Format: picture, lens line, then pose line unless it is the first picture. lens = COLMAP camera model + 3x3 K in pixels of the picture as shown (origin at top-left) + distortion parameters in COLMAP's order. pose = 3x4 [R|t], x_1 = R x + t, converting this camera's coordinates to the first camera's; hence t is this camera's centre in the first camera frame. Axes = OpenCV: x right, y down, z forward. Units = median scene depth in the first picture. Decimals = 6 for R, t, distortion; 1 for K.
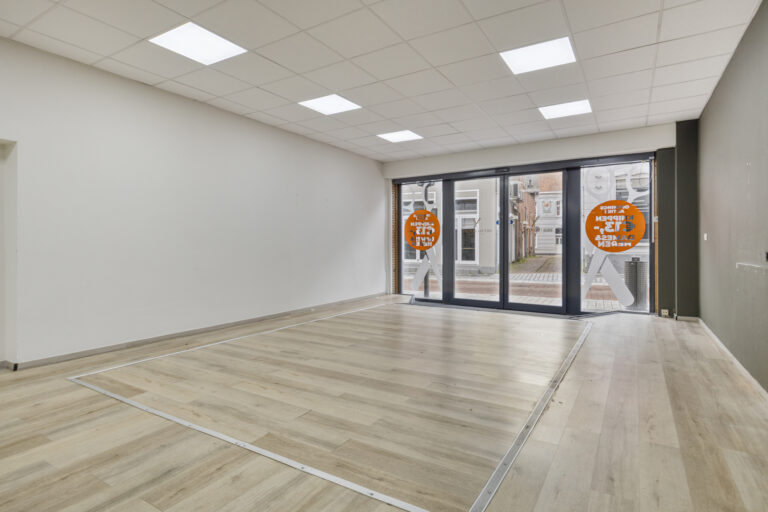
lens RADIAL K [[425.0, 0, 370.1], [0, 425.0, 244.4], [0, 0, 1]] dist [0.005402, 0.005425]
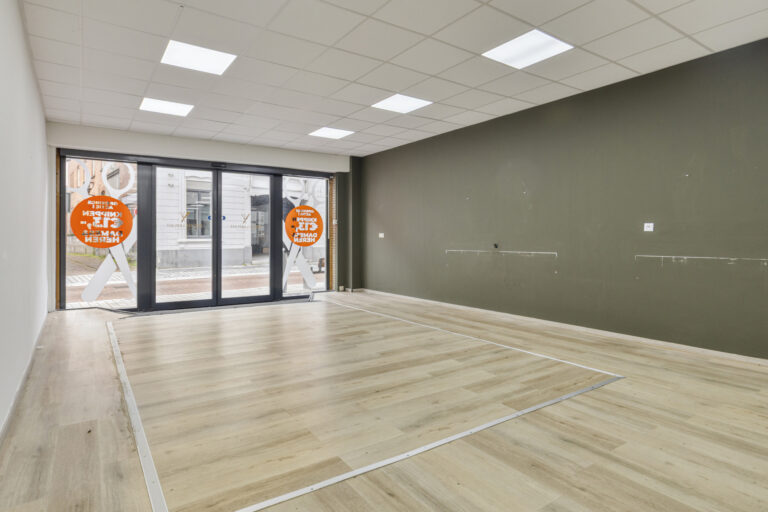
lens RADIAL K [[425.0, 0, 384.0], [0, 425.0, 232.5], [0, 0, 1]] dist [0.005402, 0.005425]
pose [[0.380101, 0.015673, 0.924812, -0.521290], [0.001707, 0.999843, -0.017646, 0.000134], [-0.924943, 0.008286, 0.380015, 0.309974]]
